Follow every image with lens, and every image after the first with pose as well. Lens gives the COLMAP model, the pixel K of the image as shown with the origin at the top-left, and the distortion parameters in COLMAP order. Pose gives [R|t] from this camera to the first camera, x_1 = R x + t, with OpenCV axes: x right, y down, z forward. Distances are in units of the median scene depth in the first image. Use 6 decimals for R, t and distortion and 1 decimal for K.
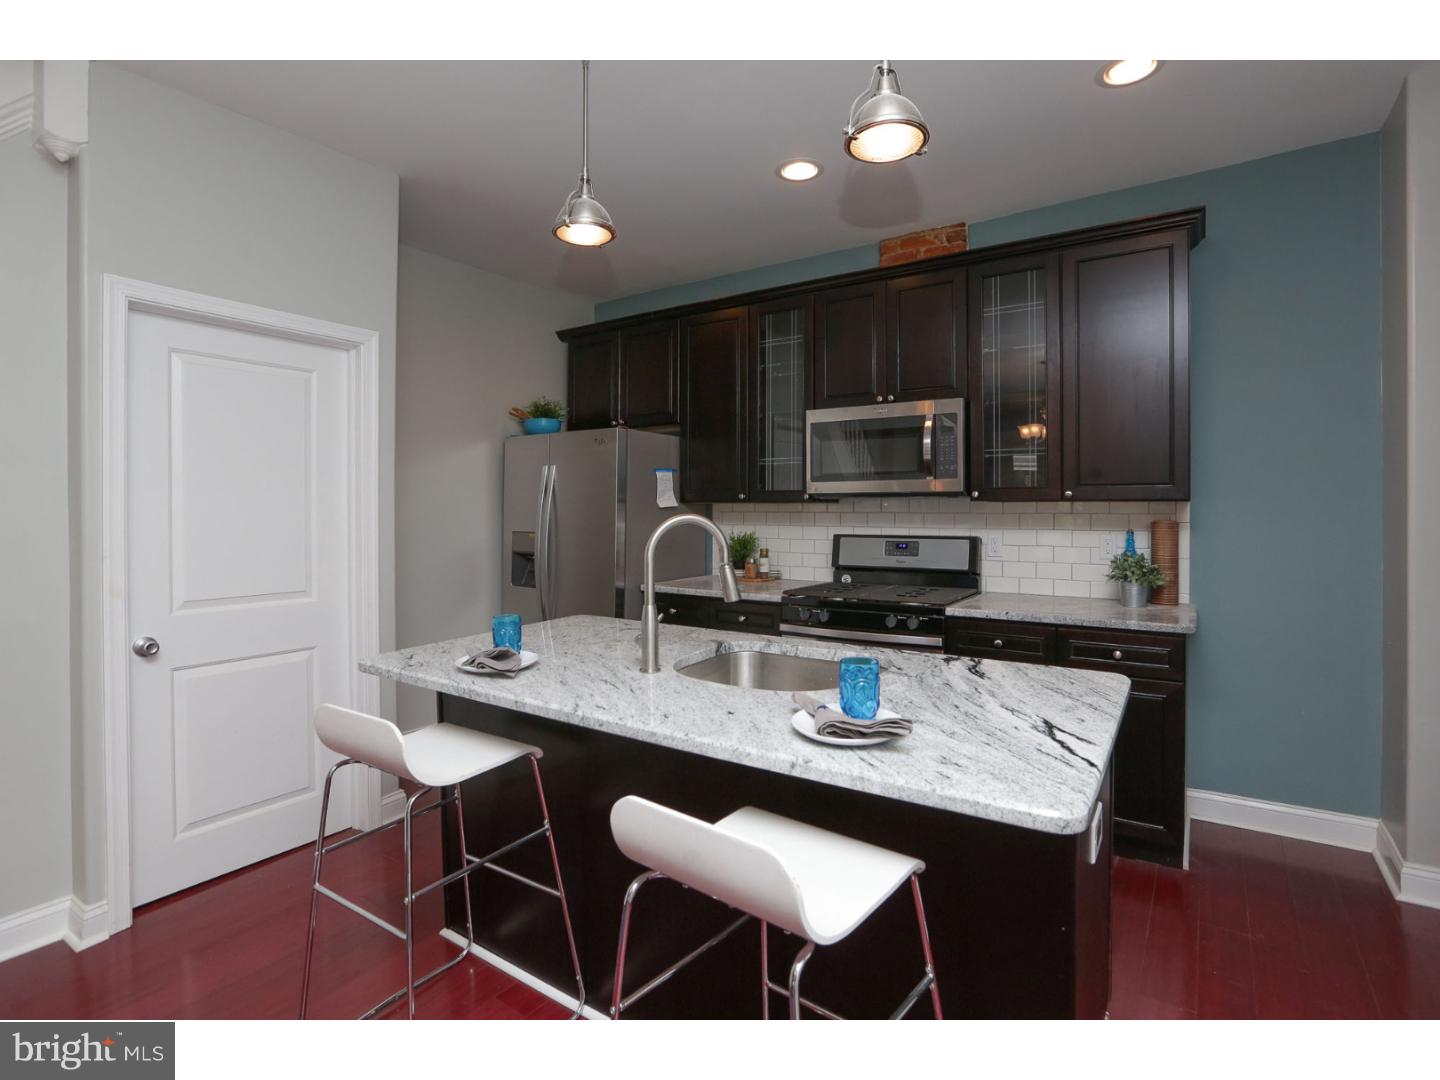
lens RADIAL K [[727.7, 0, 720.4], [0, 727.7, 505.5], [0, 0, 1]] dist [-0.000365, -0.000142]
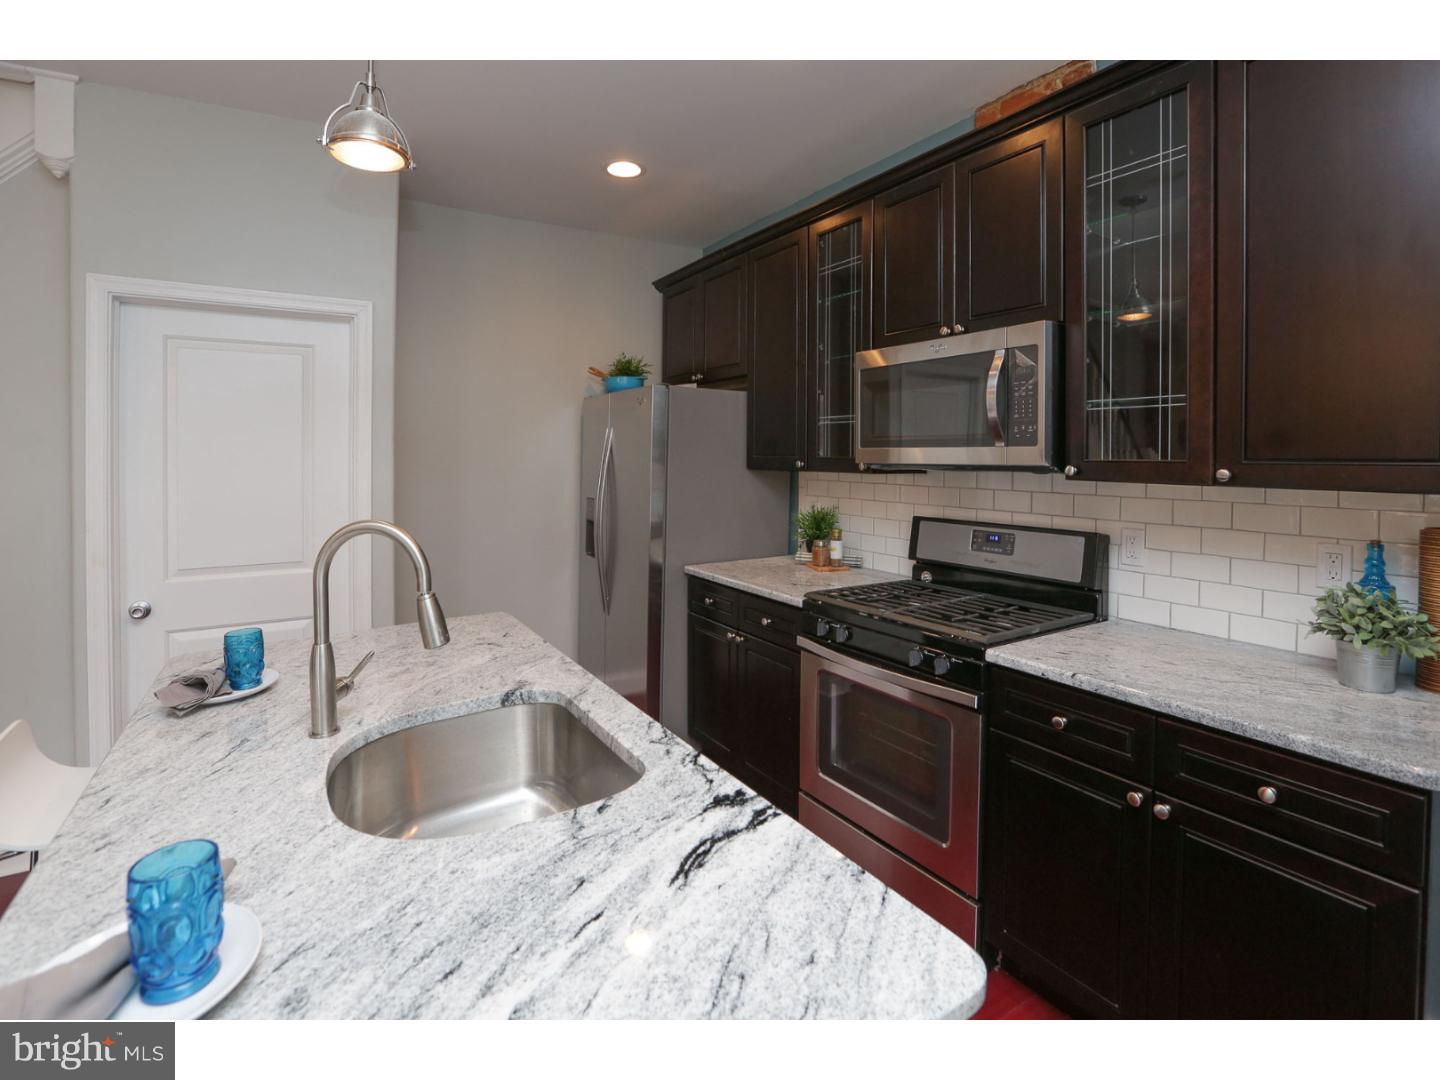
lens RADIAL K [[705.5, 0, 701.7], [0, 705.5, 458.2], [0, 0, 1]] dist [0.000562, 0.001906]
pose [[0.906529, 0.001588, -0.422141, 0.308174], [0.003352, 0.999934, 0.010960, -0.032658], [0.422131, -0.011350, 0.906464, 0.293778]]
